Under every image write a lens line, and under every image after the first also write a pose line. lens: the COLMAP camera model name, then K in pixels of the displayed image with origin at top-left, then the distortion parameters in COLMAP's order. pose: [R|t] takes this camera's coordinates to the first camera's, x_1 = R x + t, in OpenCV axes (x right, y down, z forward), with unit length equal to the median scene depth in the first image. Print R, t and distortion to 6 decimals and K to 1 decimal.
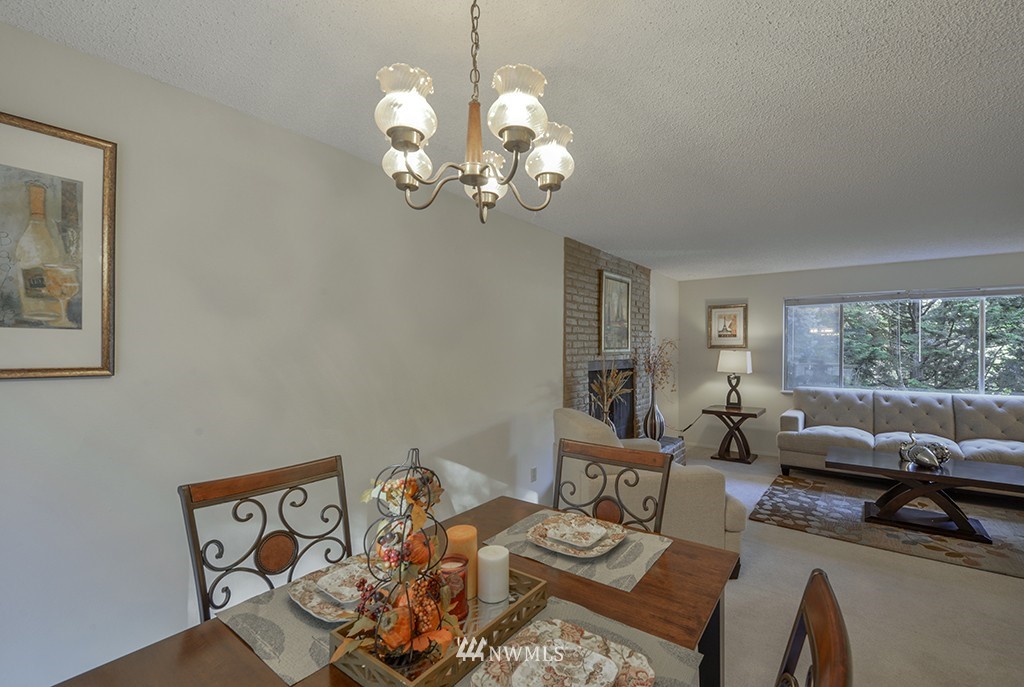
lens RADIAL K [[438.3, 0, 513.1], [0, 438.3, 362.0], [0, 0, 1]] dist [-0.000354, -0.000128]
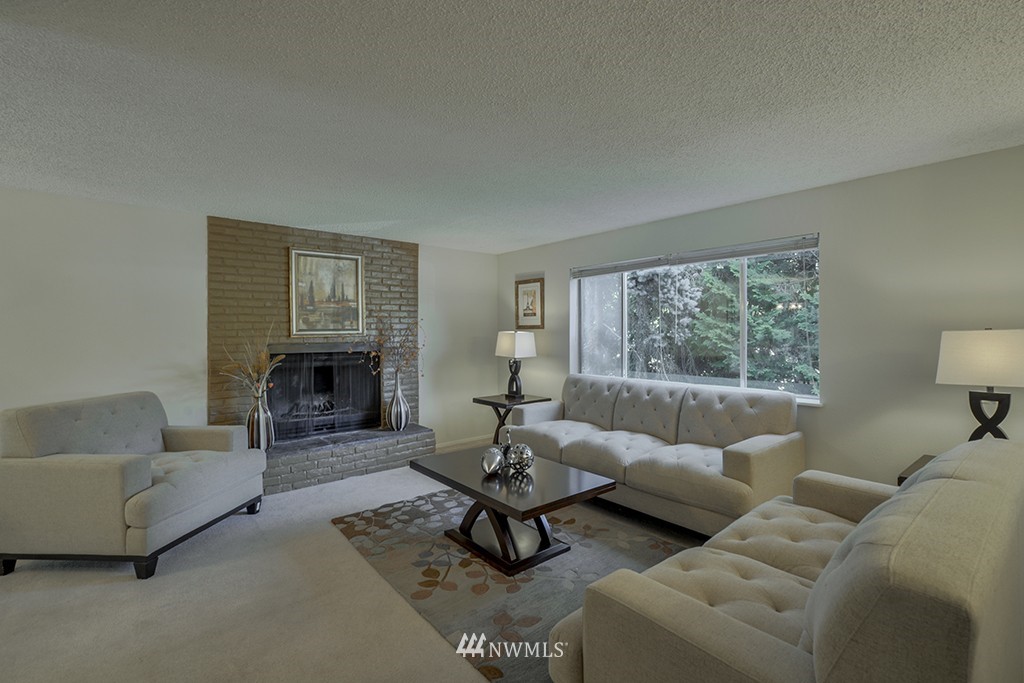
lens RADIAL K [[454.6, 0, 512.0], [0, 454.6, 341.5], [0, 0, 1]] dist [0.001122, 0.000175]
pose [[0.976063, -0.003010, -0.217465, 0.861956], [0.000637, 0.999939, -0.010982, 0.005032], [0.217485, 0.010581, 0.976006, 0.139775]]
